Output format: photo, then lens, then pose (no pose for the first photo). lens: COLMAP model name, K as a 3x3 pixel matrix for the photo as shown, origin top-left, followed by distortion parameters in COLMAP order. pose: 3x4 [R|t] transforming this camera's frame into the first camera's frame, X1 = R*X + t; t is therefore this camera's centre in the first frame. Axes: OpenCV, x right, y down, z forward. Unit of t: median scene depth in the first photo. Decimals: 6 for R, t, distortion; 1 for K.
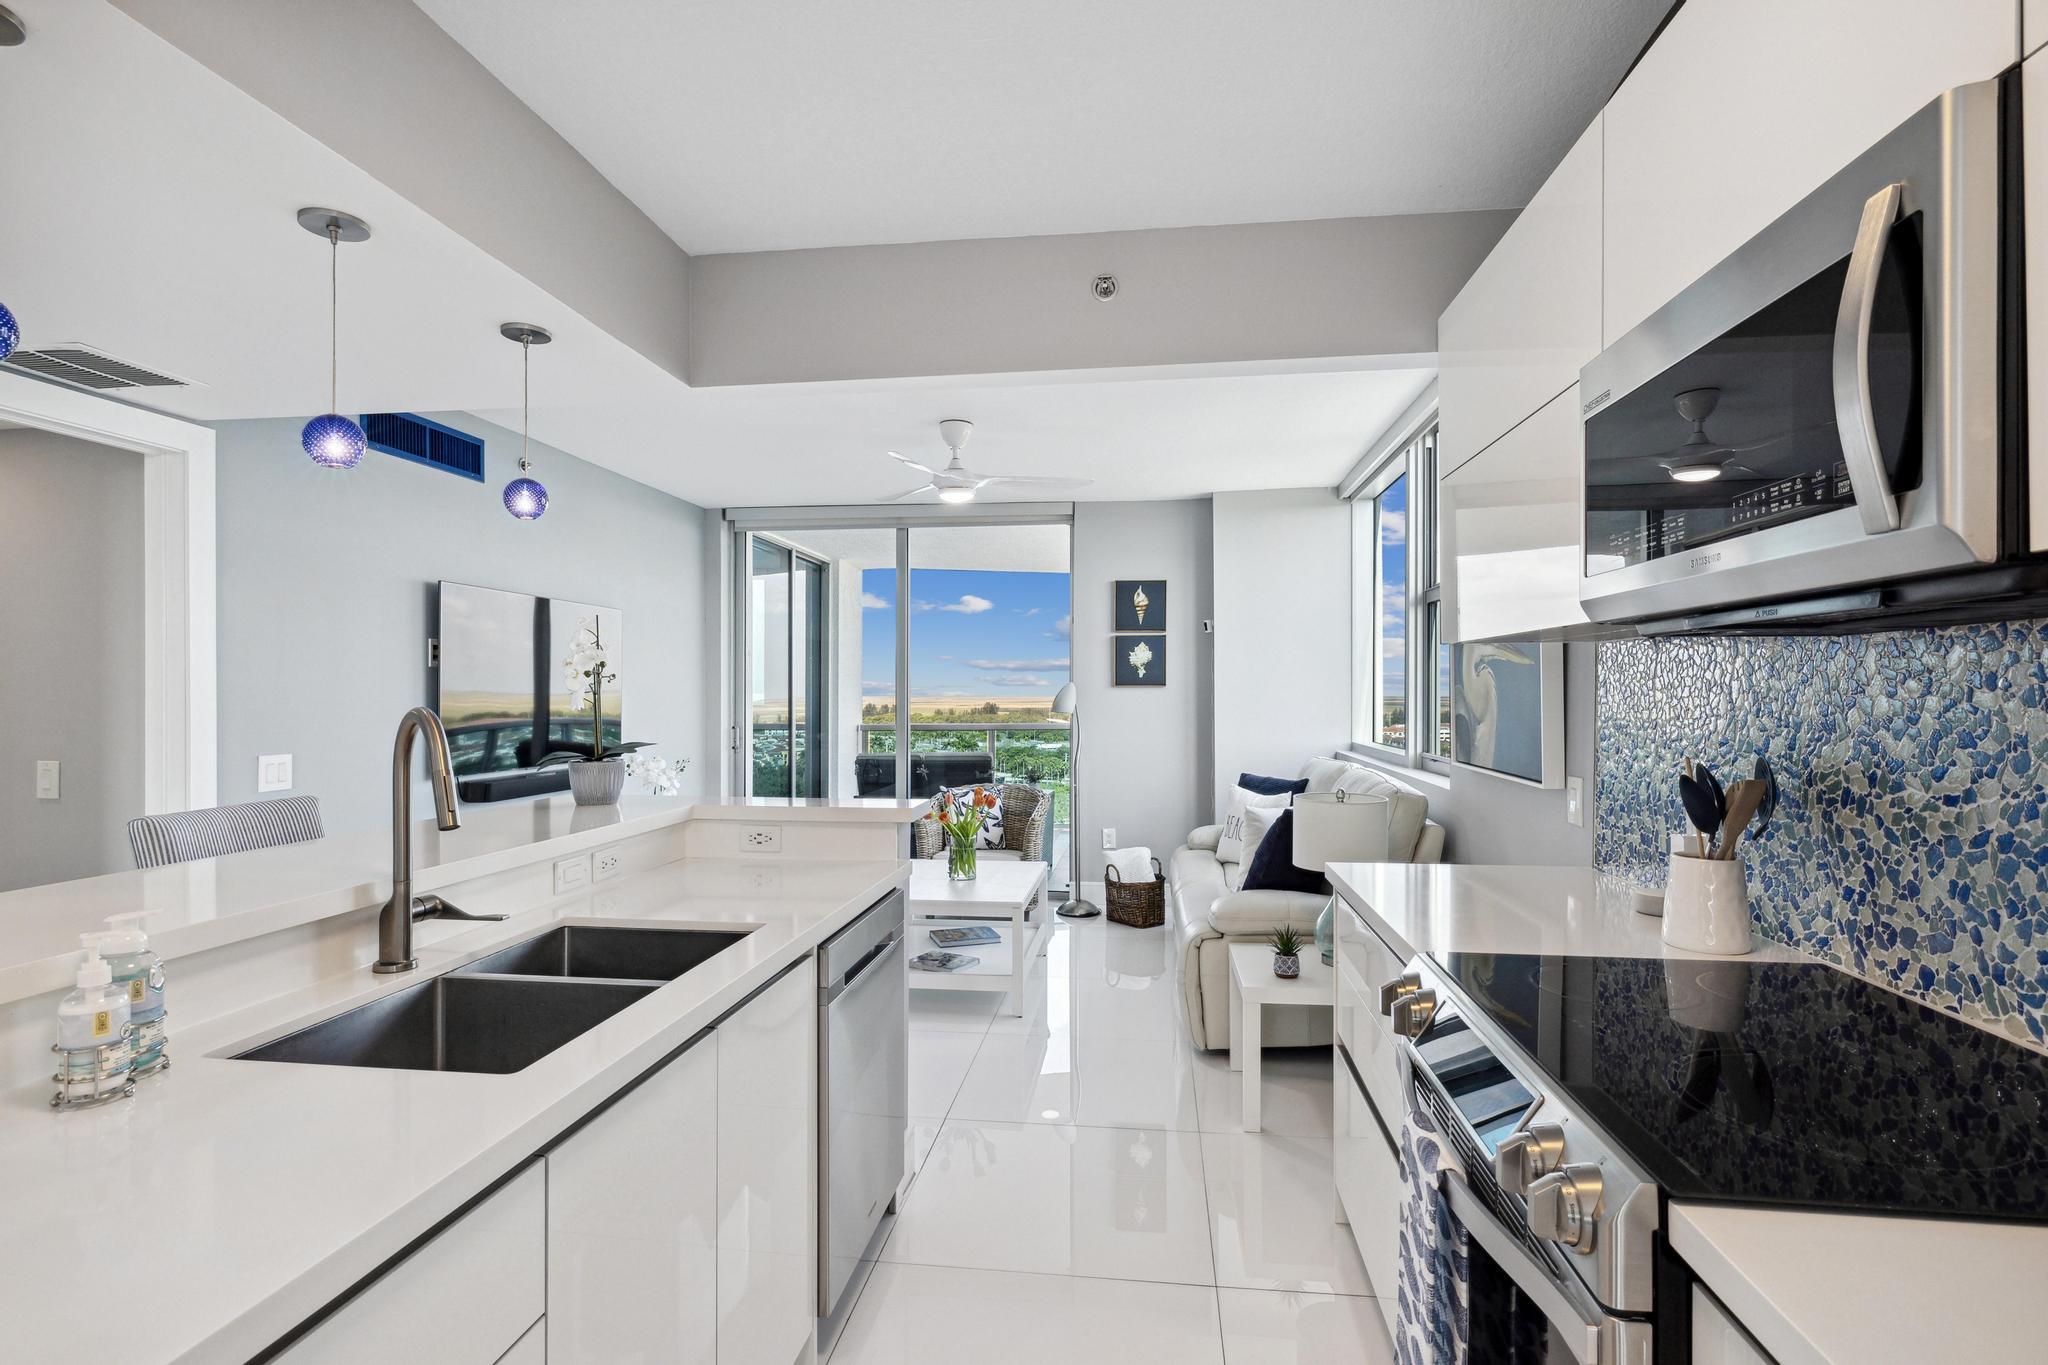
lens RADIAL K [[994.0, 0, 1031.8], [0, 994.0, 691.4], [0, 0, 1]] dist [0.003037, 0.001100]
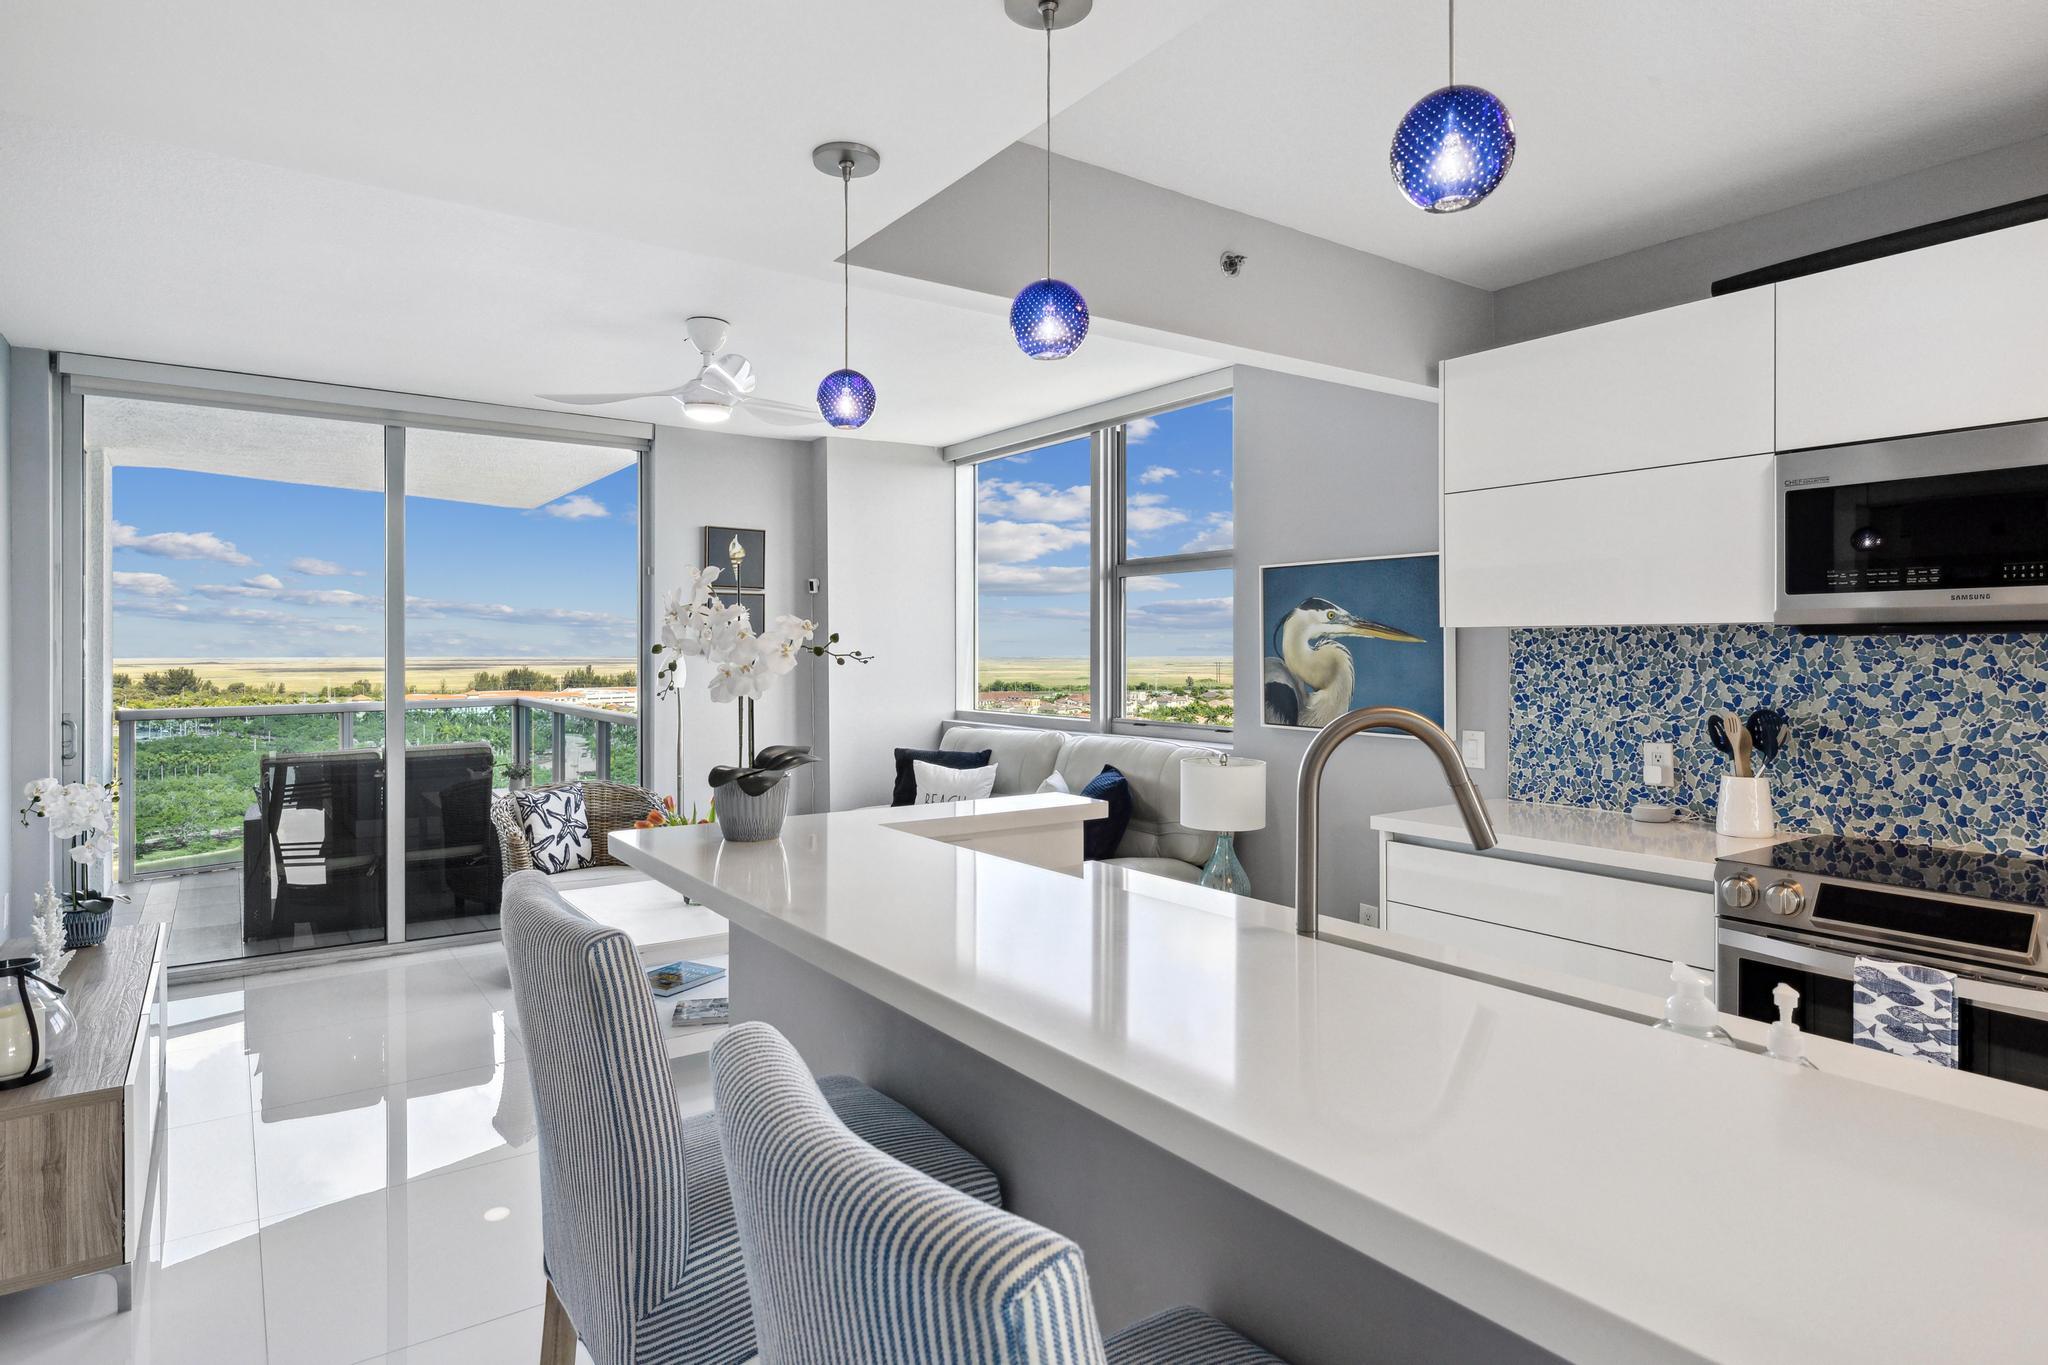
lens RADIAL K [[1126.2, 0, 1025.6], [0, 1126.2, 645.4], [0, 0, 1]] dist [-0.000141, -0.000358]
pose [[0.738781, 0.002977, 0.673939, -1.243943], [0.000181, 0.999989, -0.004615, -0.025745], [-0.673946, 0.003532, 0.738773, 0.446846]]
